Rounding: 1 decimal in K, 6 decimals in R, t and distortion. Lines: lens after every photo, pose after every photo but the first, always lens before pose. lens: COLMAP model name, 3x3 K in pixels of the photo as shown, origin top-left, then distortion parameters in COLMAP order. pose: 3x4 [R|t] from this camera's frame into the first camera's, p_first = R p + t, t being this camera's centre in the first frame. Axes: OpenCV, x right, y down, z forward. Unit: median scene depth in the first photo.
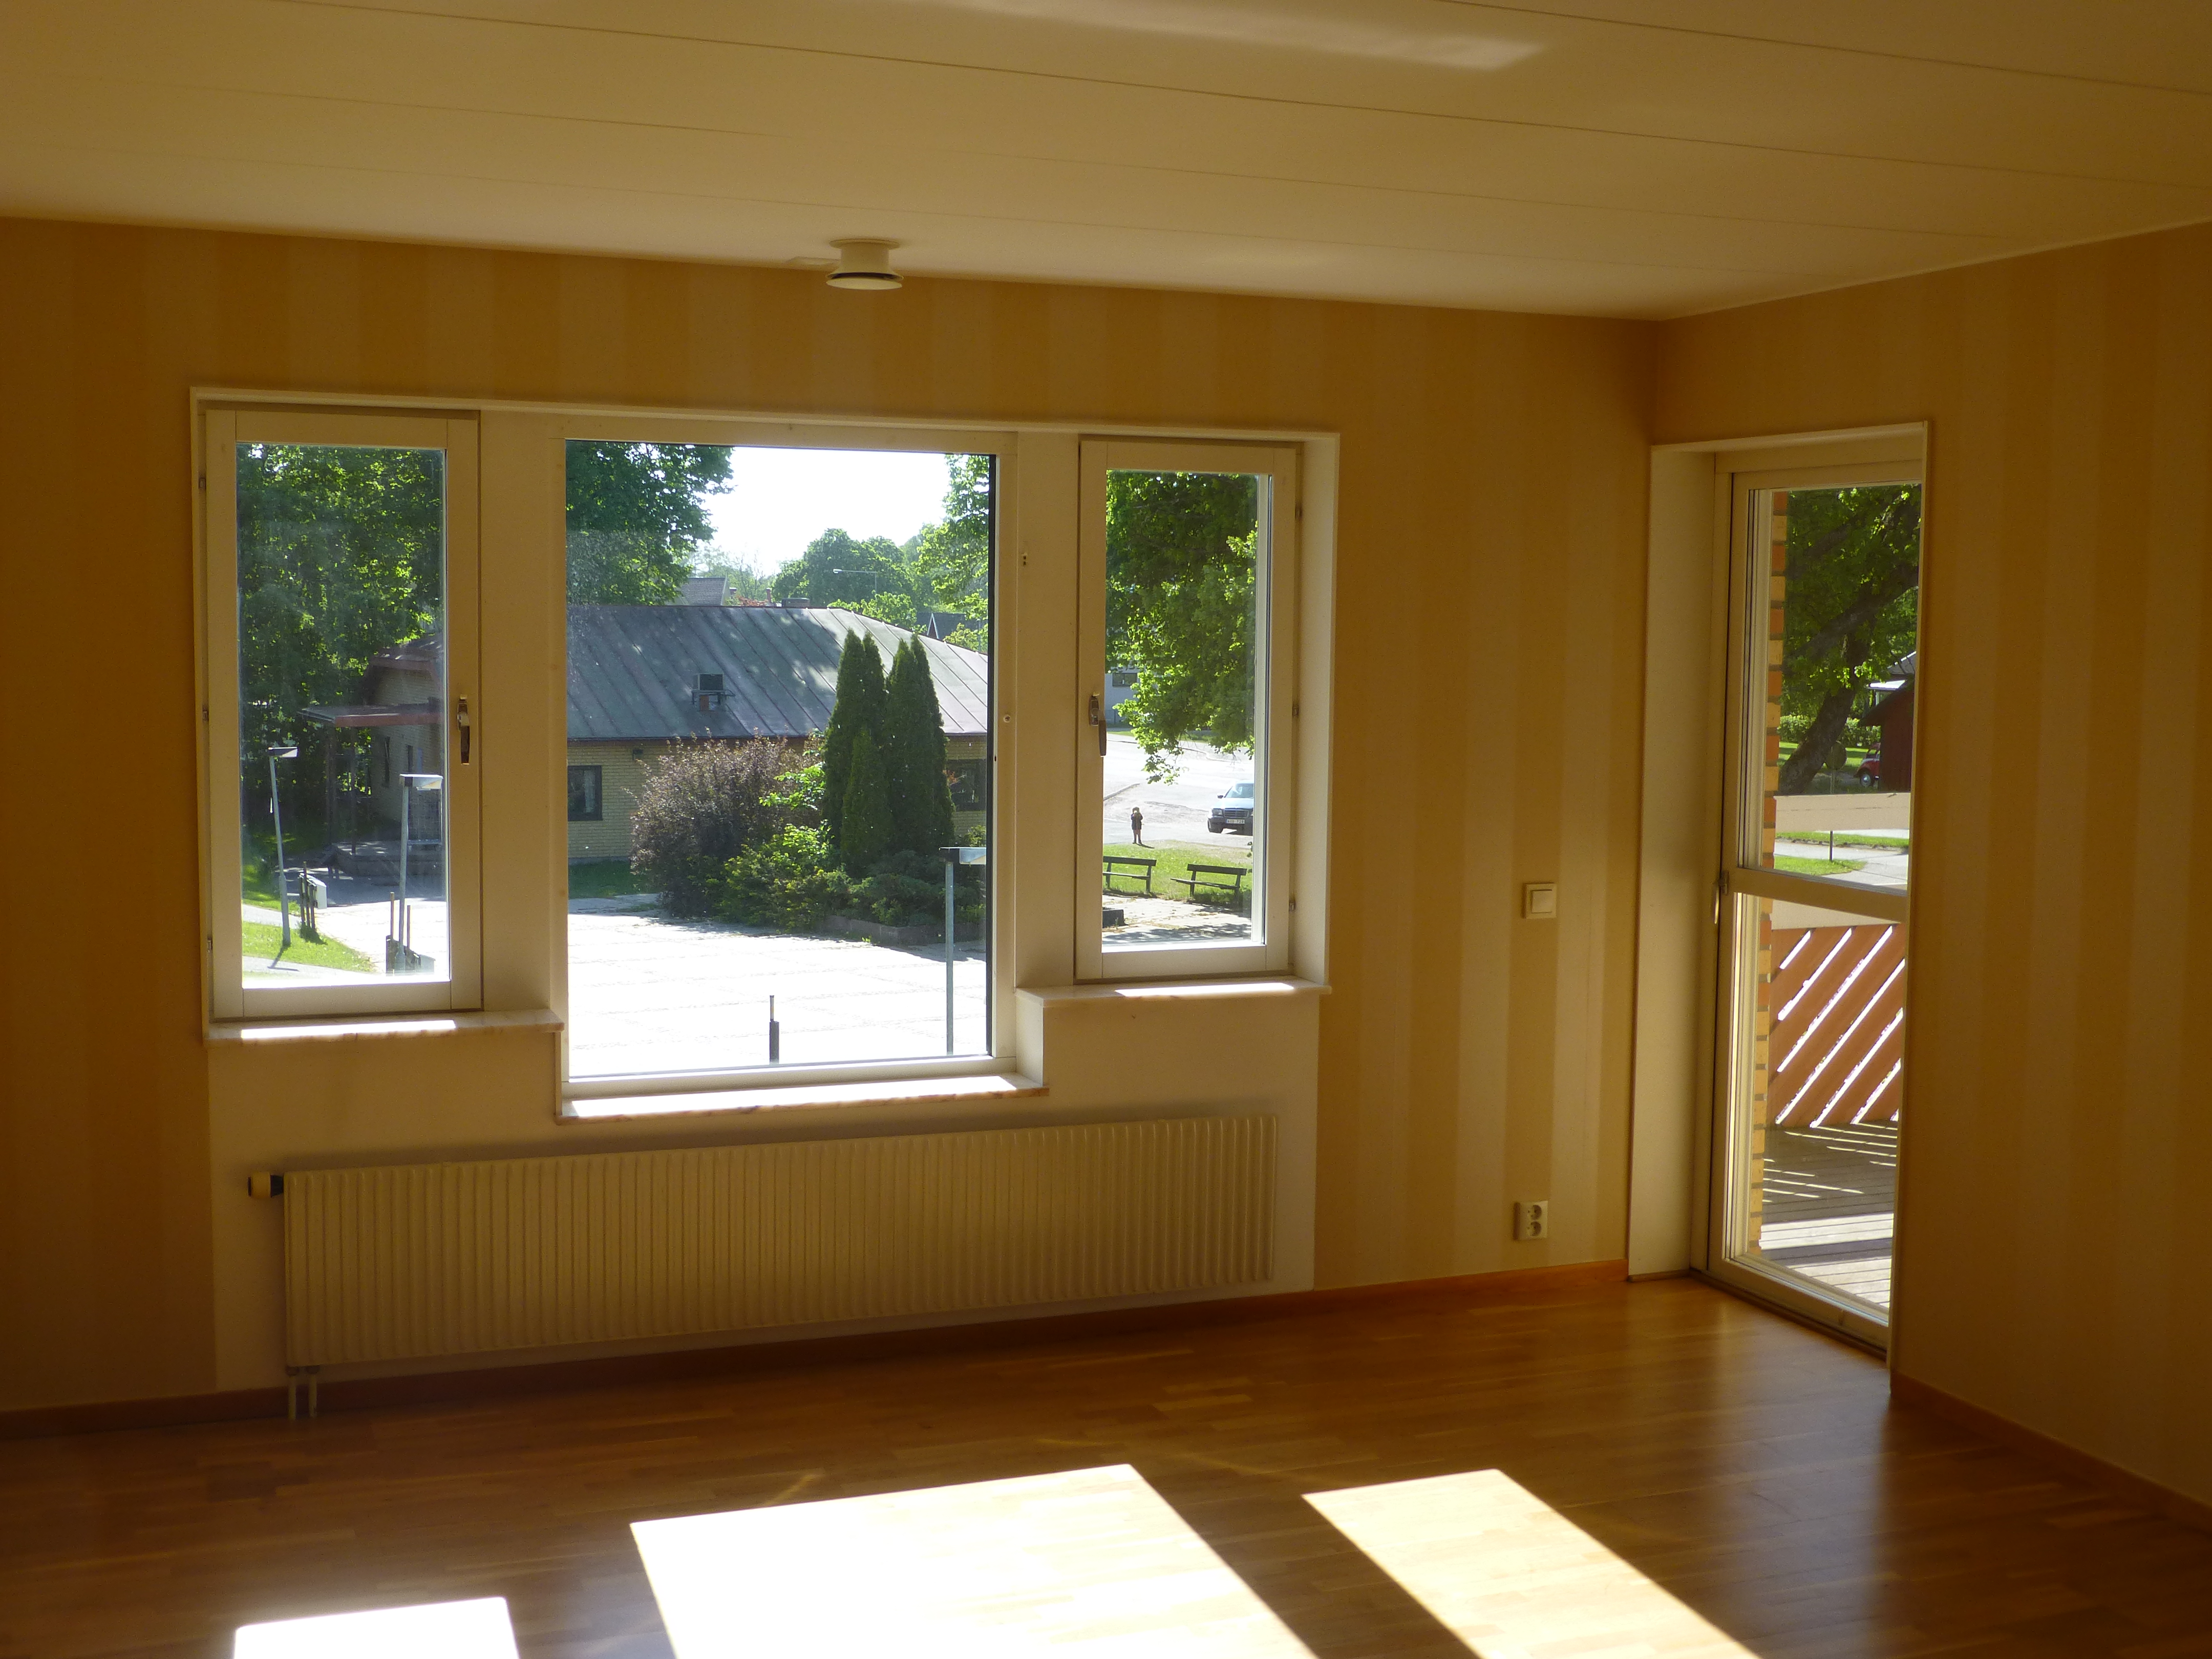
lens RADIAL K [[2360.3, 0, 1106.0], [0, 2360.3, 829.5], [0, 0, 1]] dist [0.016925, -0.039119]
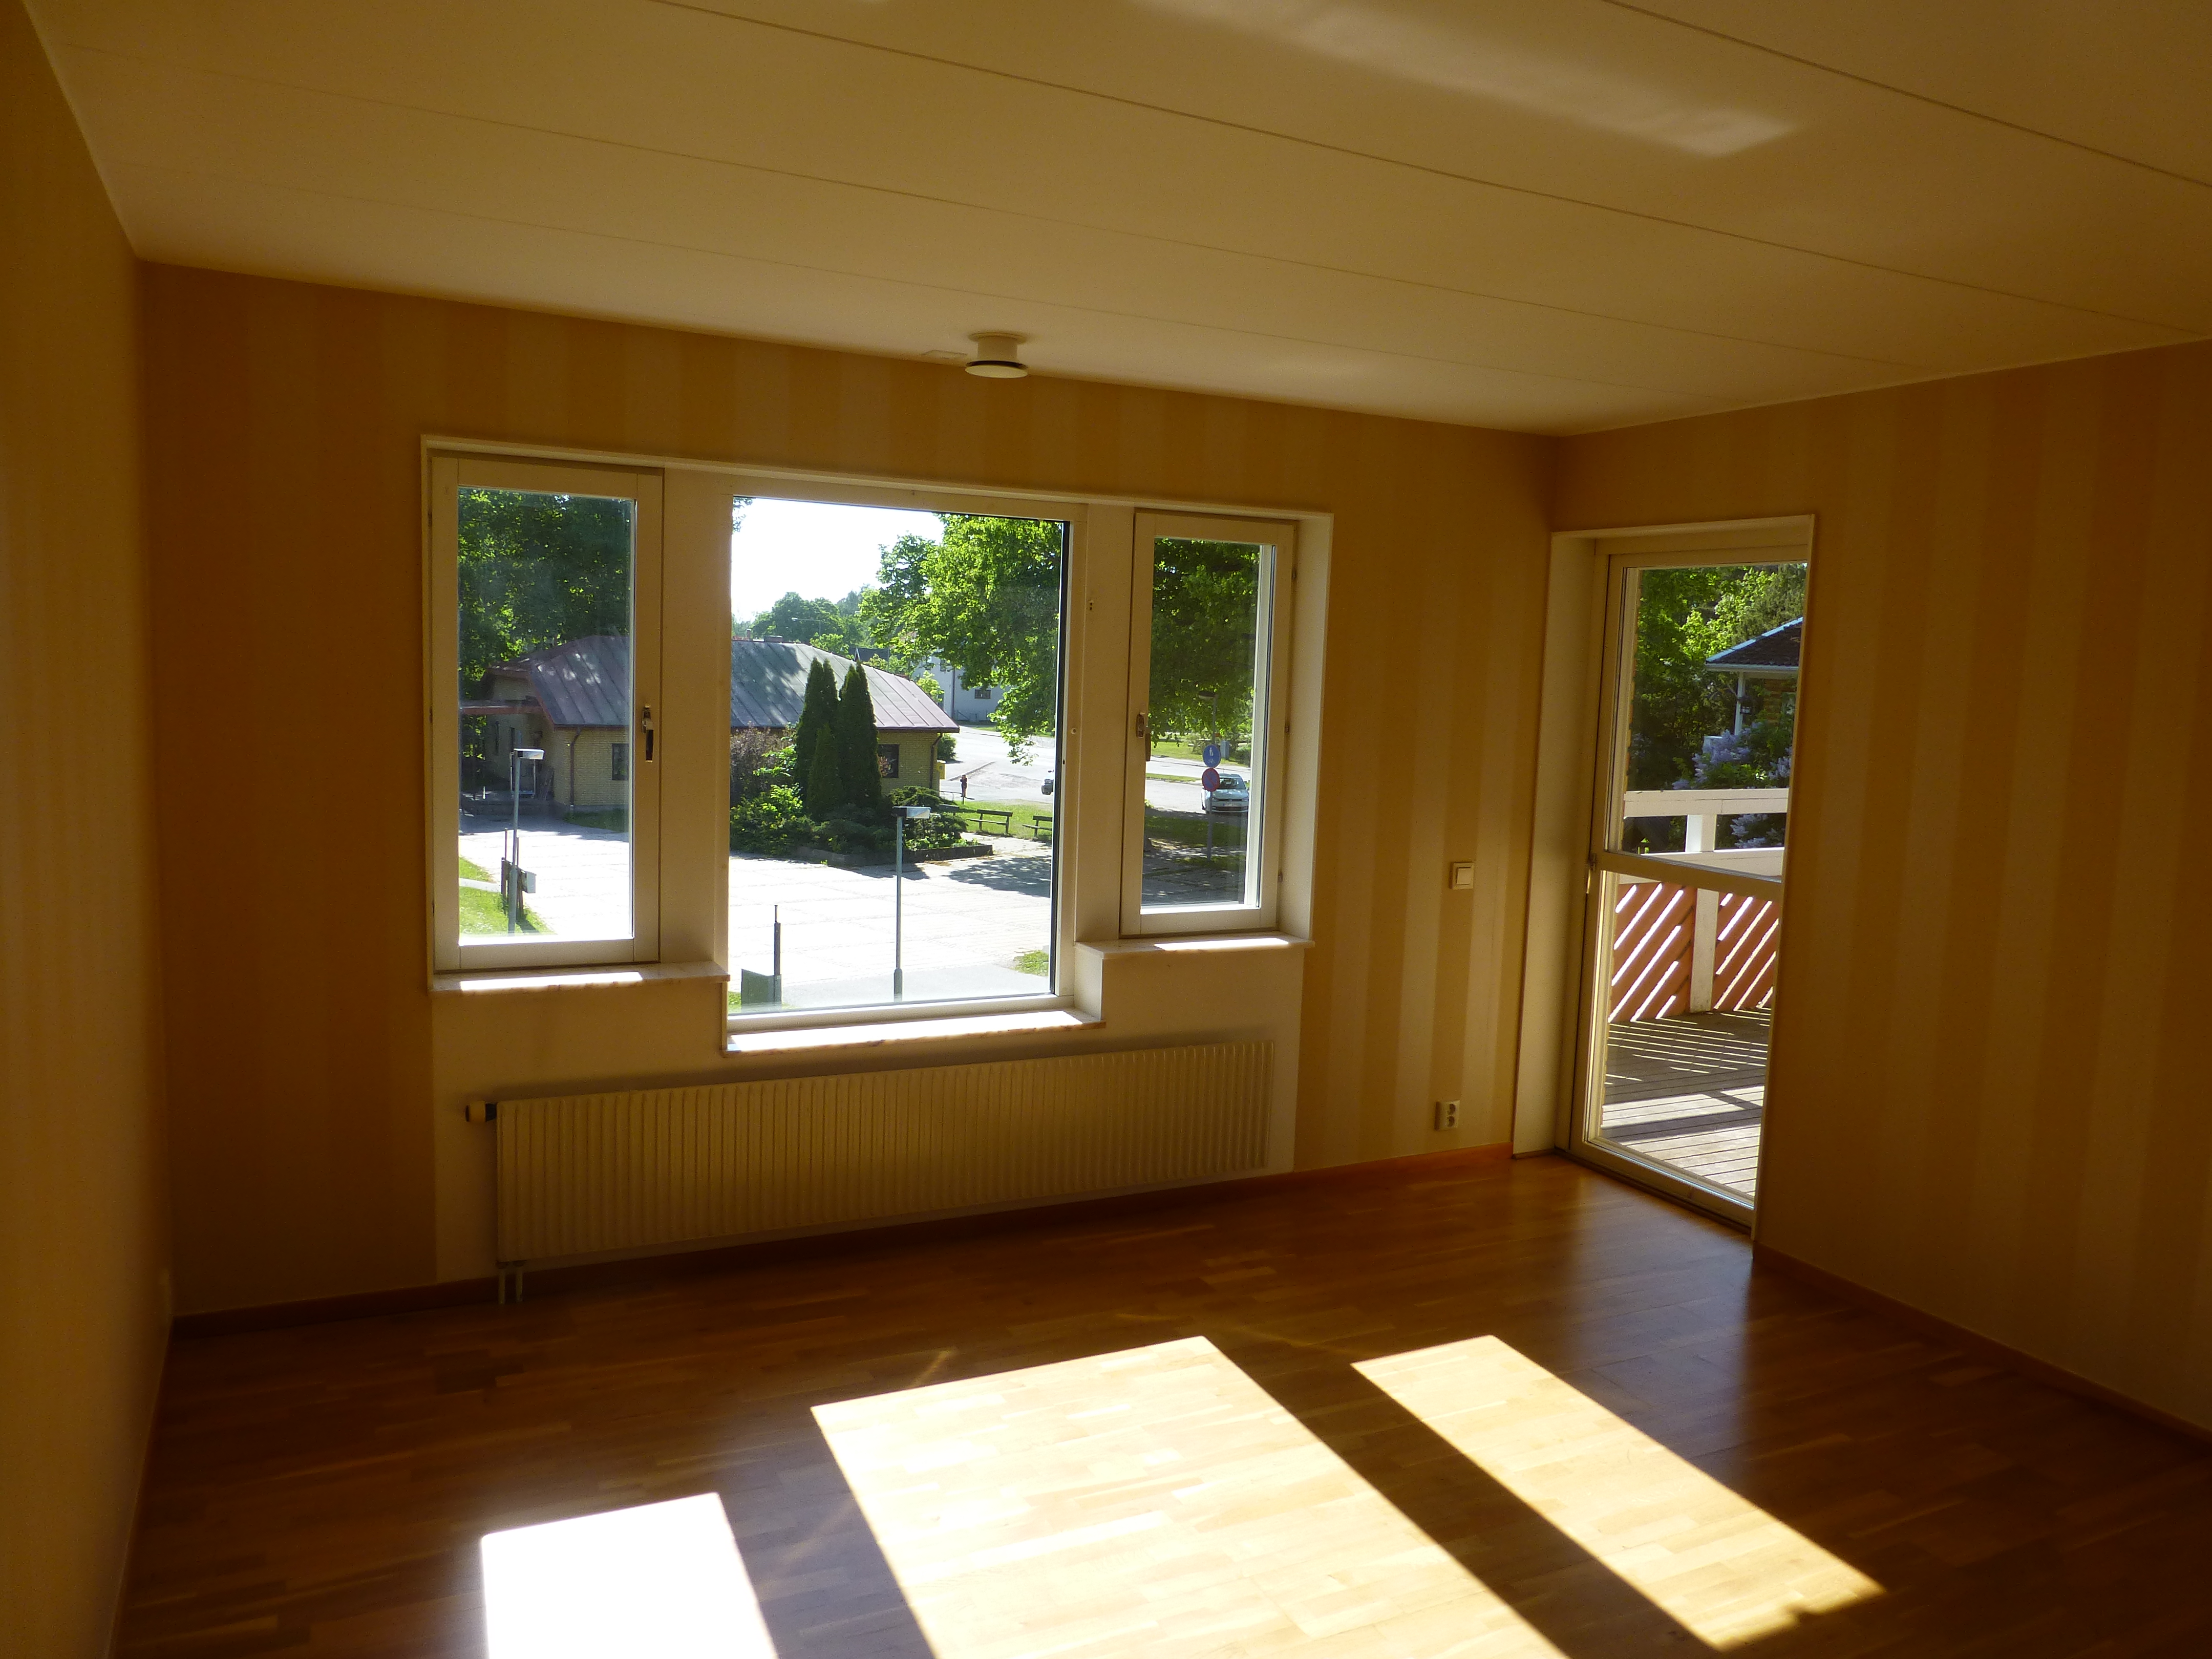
lens RADIAL K [[1513.2, 0, 1106.0], [0, 1513.2, 829.5], [0, 0, 1]] dist [-0.000269, 0.001708]
pose [[0.995887, 0.013977, 0.089520, -0.097250], [-0.016206, 0.999575, 0.024222, -0.013789], [-0.089144, -0.025573, 0.995690, 0.187073]]
